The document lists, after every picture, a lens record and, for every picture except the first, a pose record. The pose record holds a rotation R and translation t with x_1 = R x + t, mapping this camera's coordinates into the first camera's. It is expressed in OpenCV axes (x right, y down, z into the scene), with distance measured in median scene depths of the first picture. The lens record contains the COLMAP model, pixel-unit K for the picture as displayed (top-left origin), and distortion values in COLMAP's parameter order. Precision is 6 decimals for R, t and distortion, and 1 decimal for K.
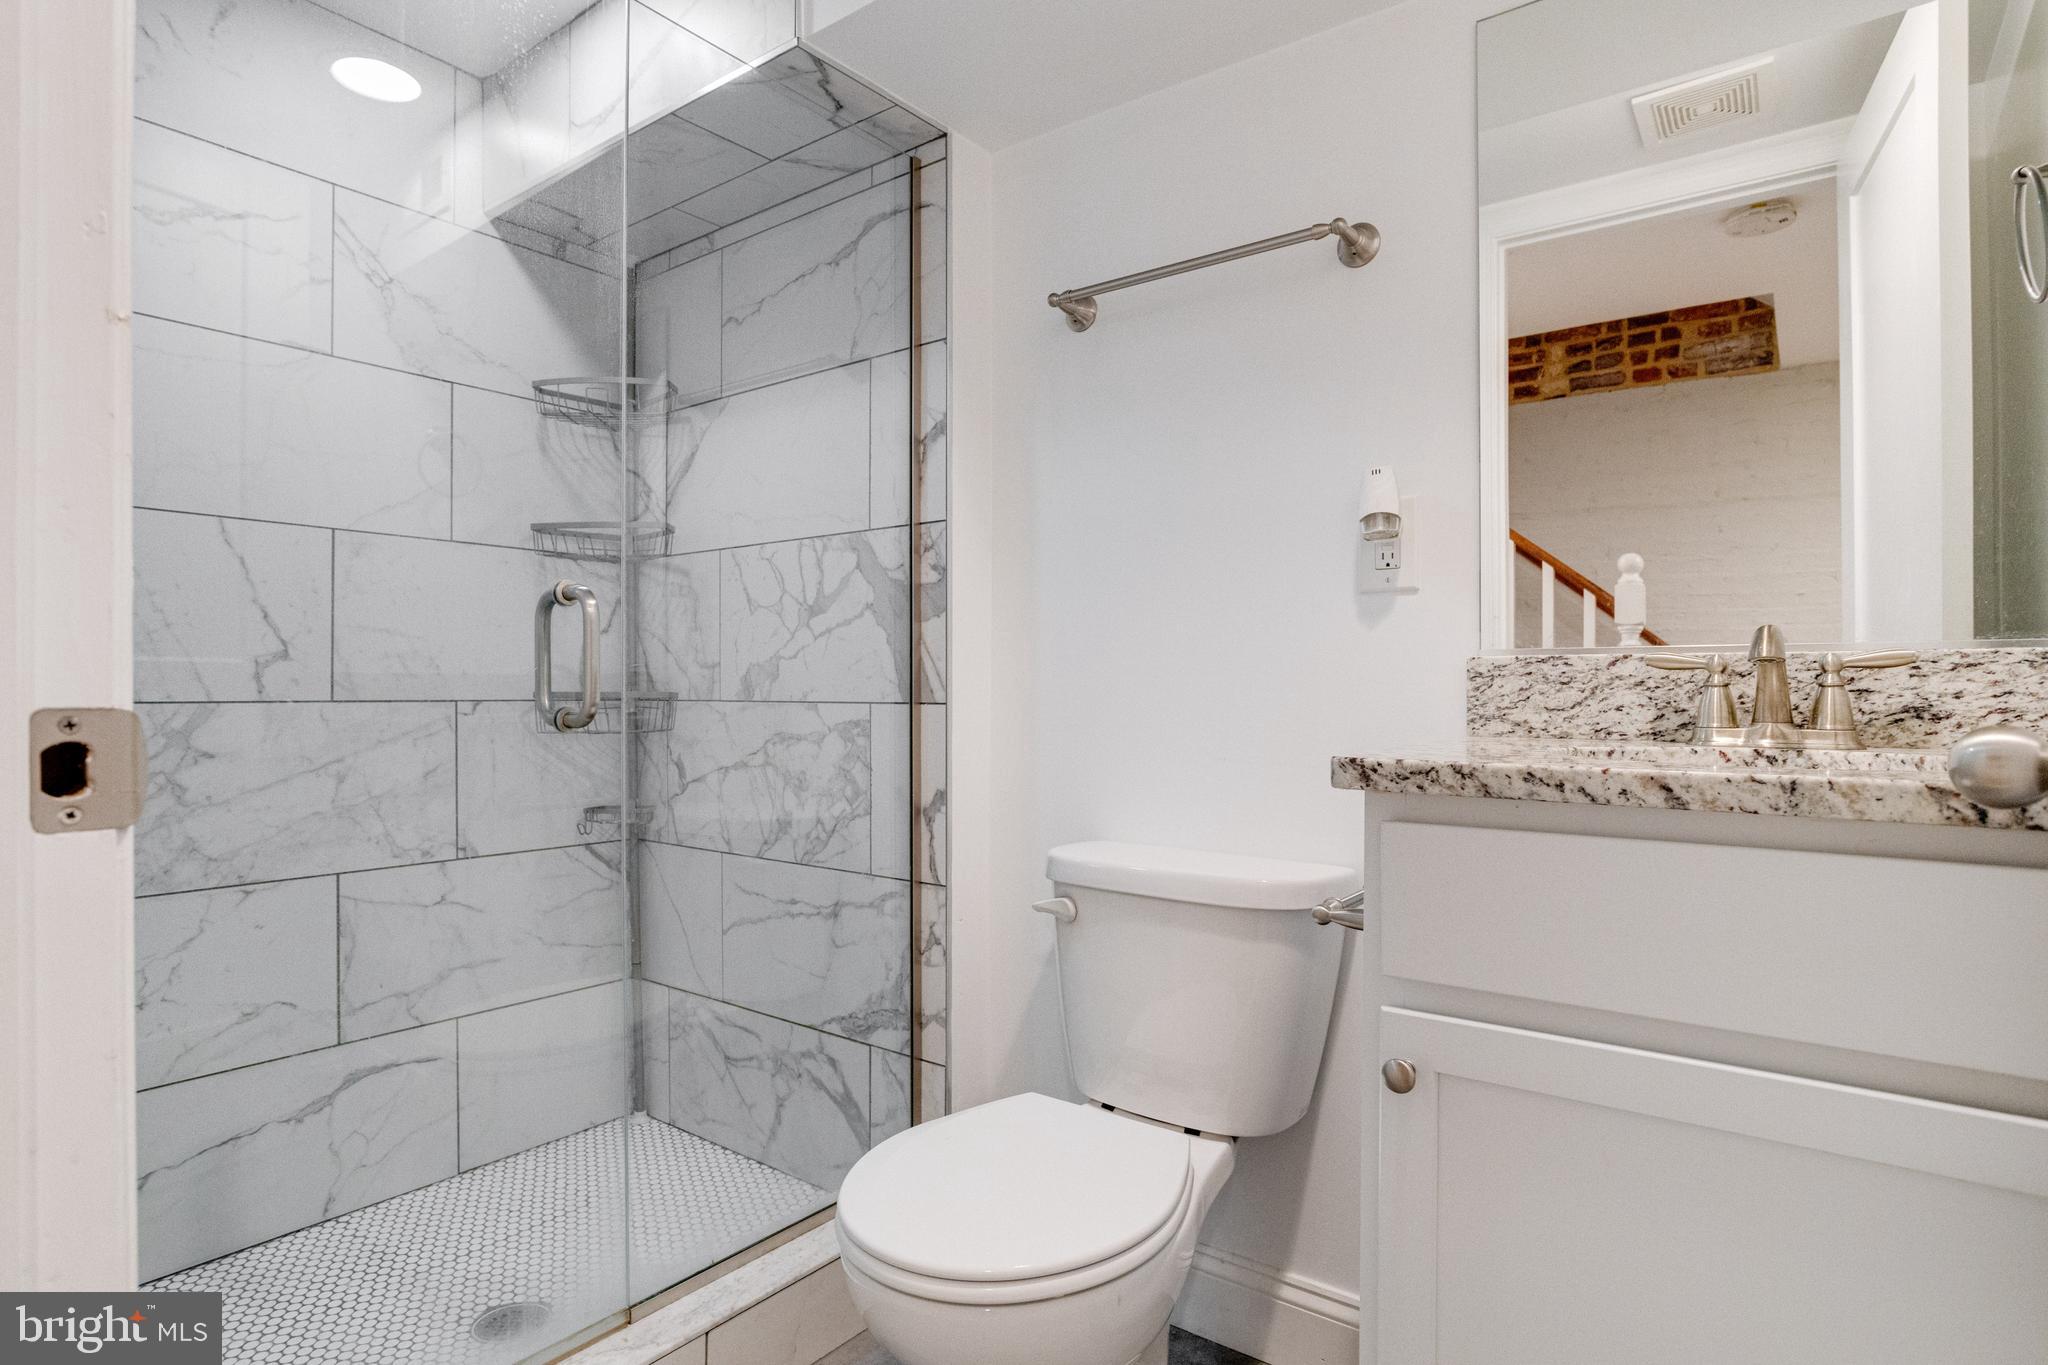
lens RADIAL K [[1074.1, 0, 1020.8], [0, 1074.1, 688.7], [0, 0, 1]] dist [-0.051896, 0.033705]
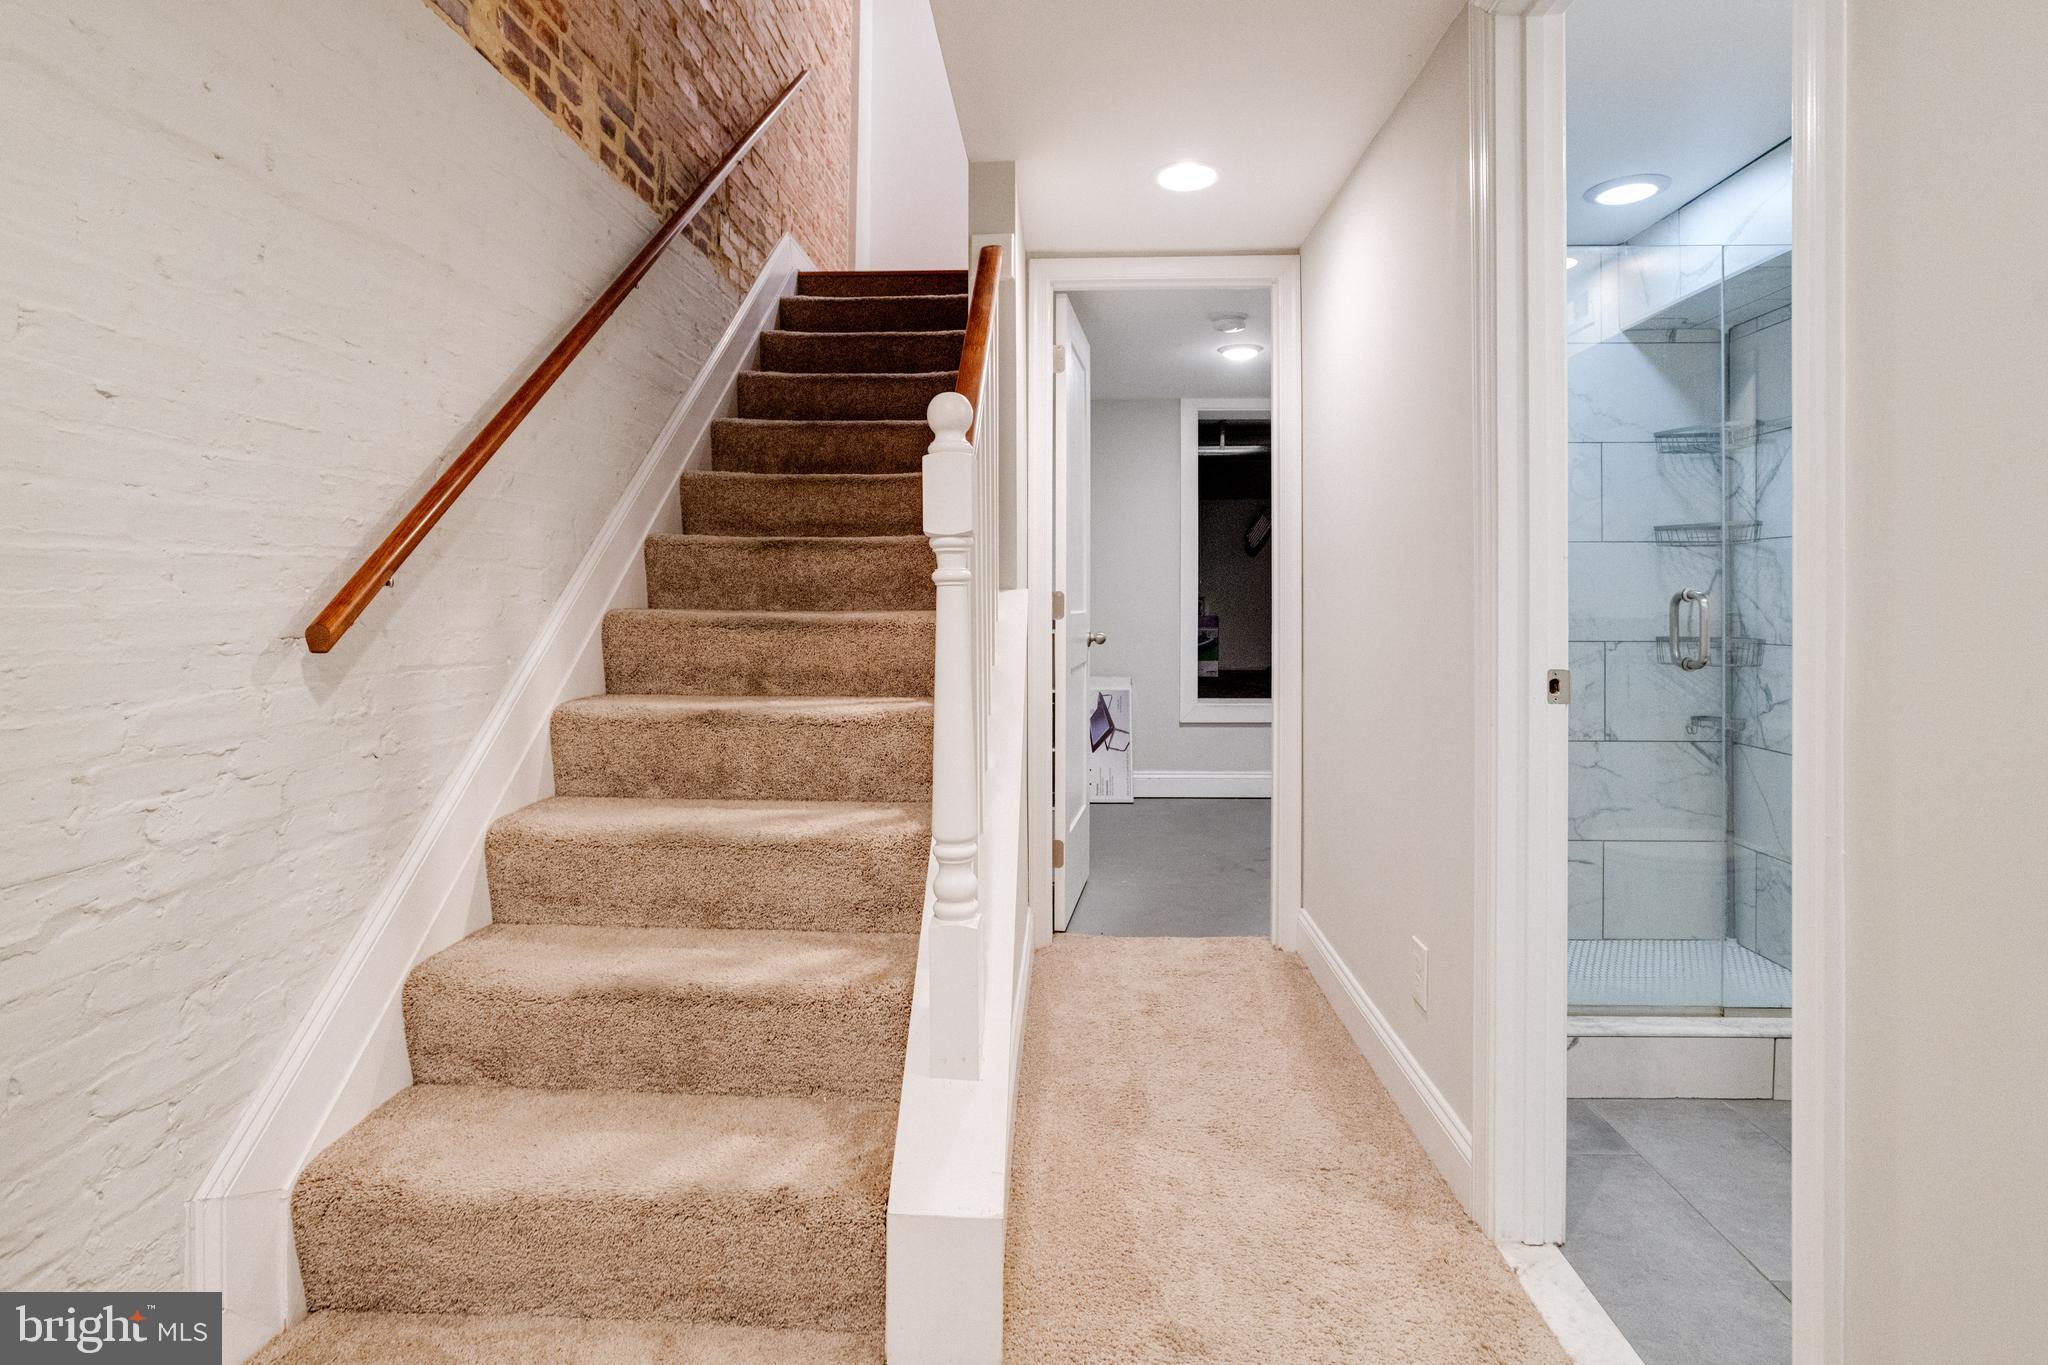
lens RADIAL K [[1038.8, 0, 1032.8], [0, 1038.8, 601.5], [0, 0, 1]] dist [-0.049808, 0.026807]
pose [[0.584802, 0.001646, -0.811174, 0.225881], [0.000657, 0.999997, 0.002503, -0.055882], [0.811176, -0.001996, 0.584799, -0.628394]]
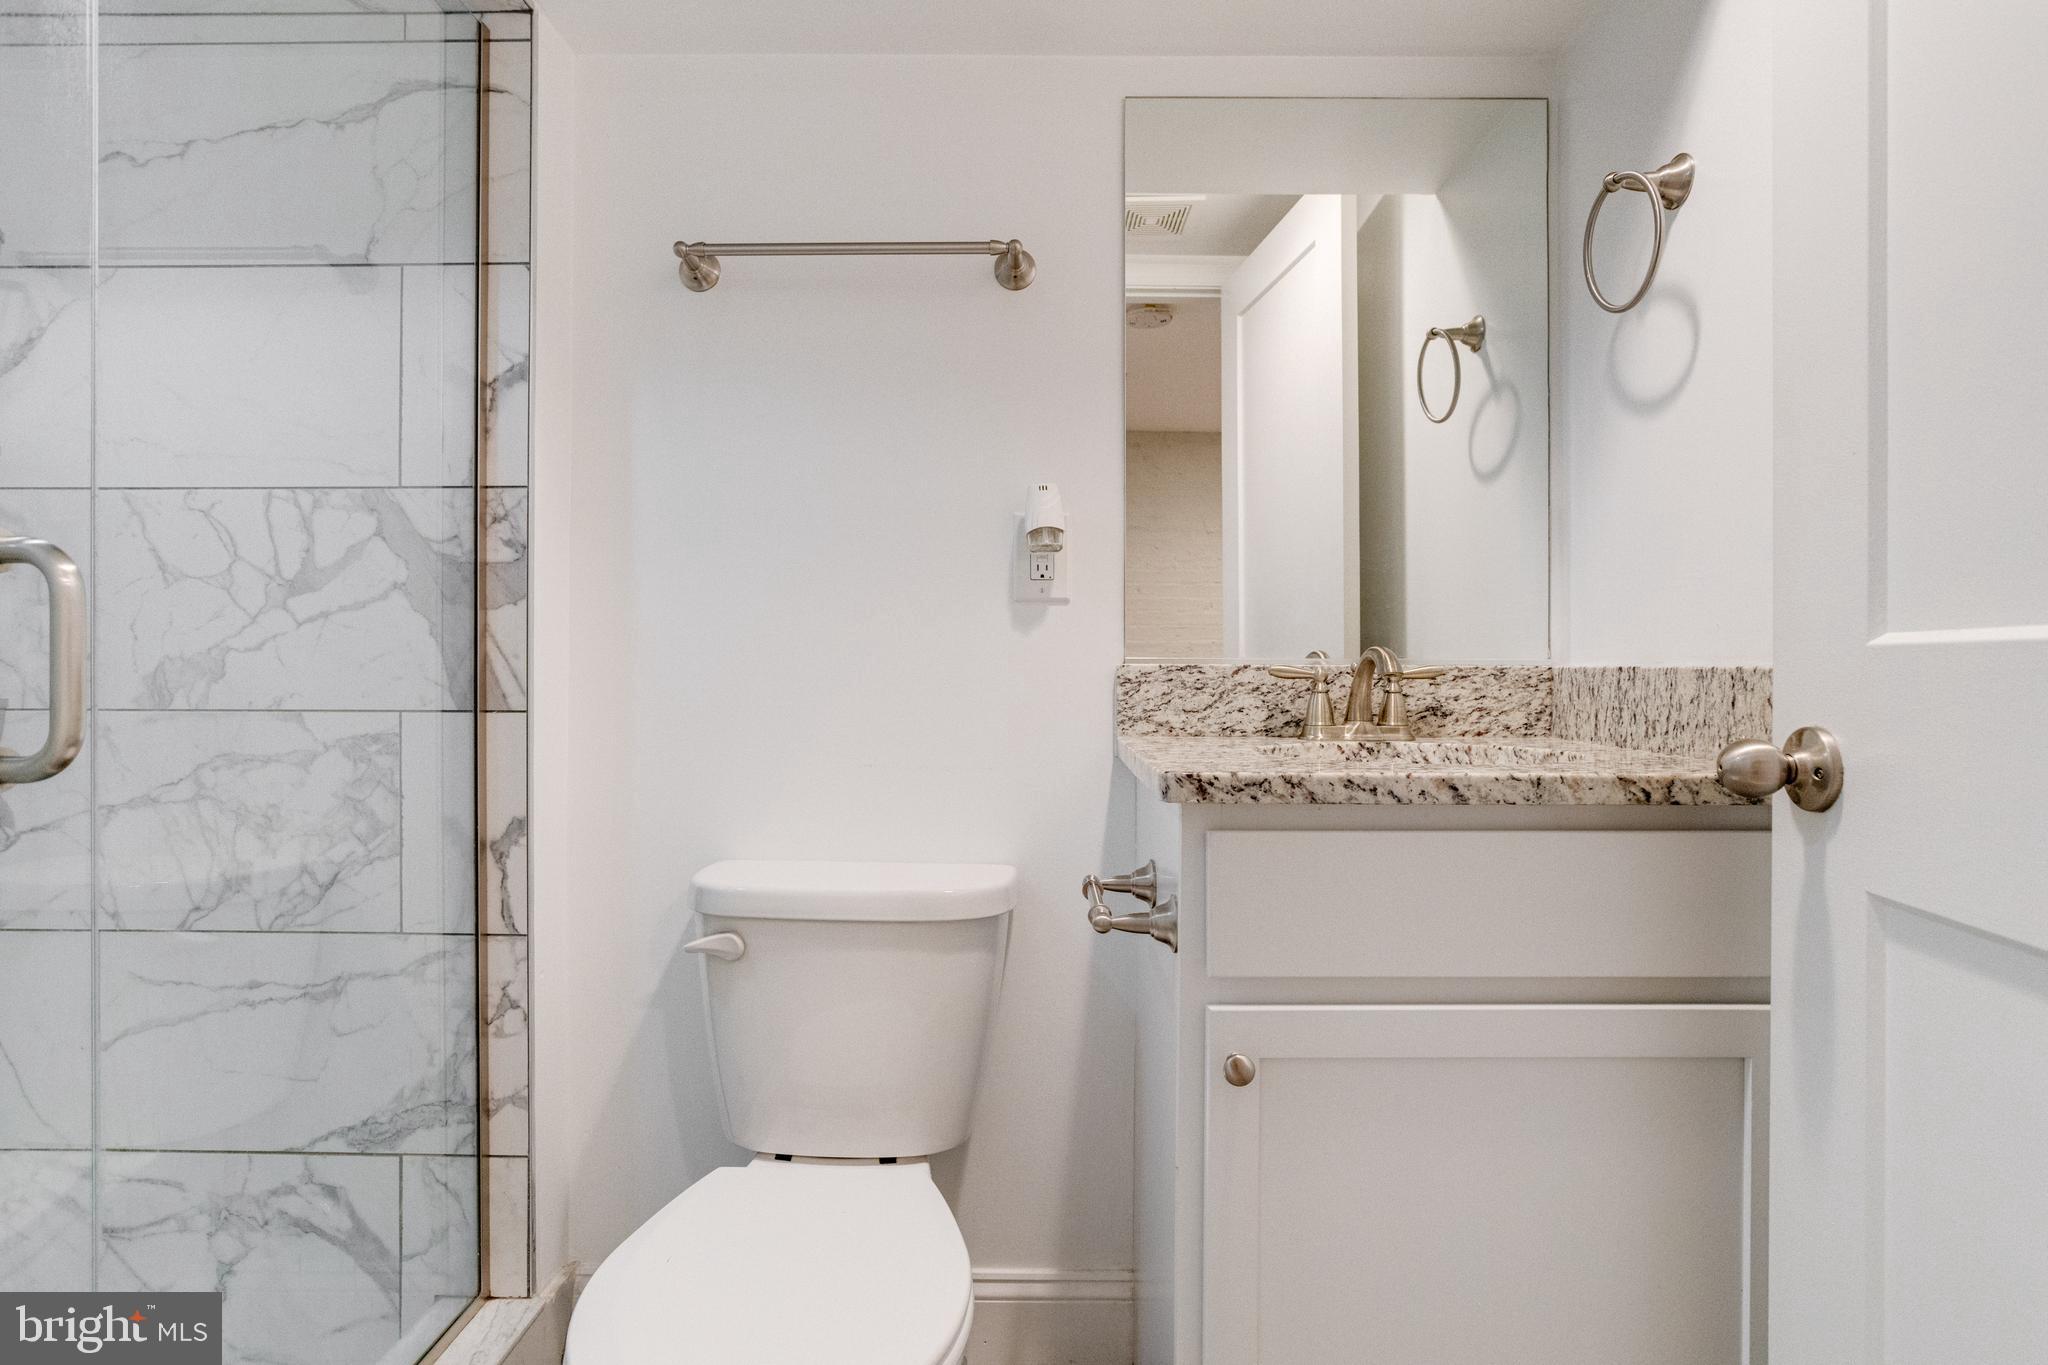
lens RADIAL K [[987.6, 0, 1017.5], [0, 987.6, 669.6], [0, 0, 1]] dist [-0.040323, 0.022456]
pose [[0.803828, 0.001389, 0.594860, -0.196617], [-0.002014, 0.999998, 0.000386, -0.017562], [-0.594858, -0.001508, 0.803829, 0.167115]]
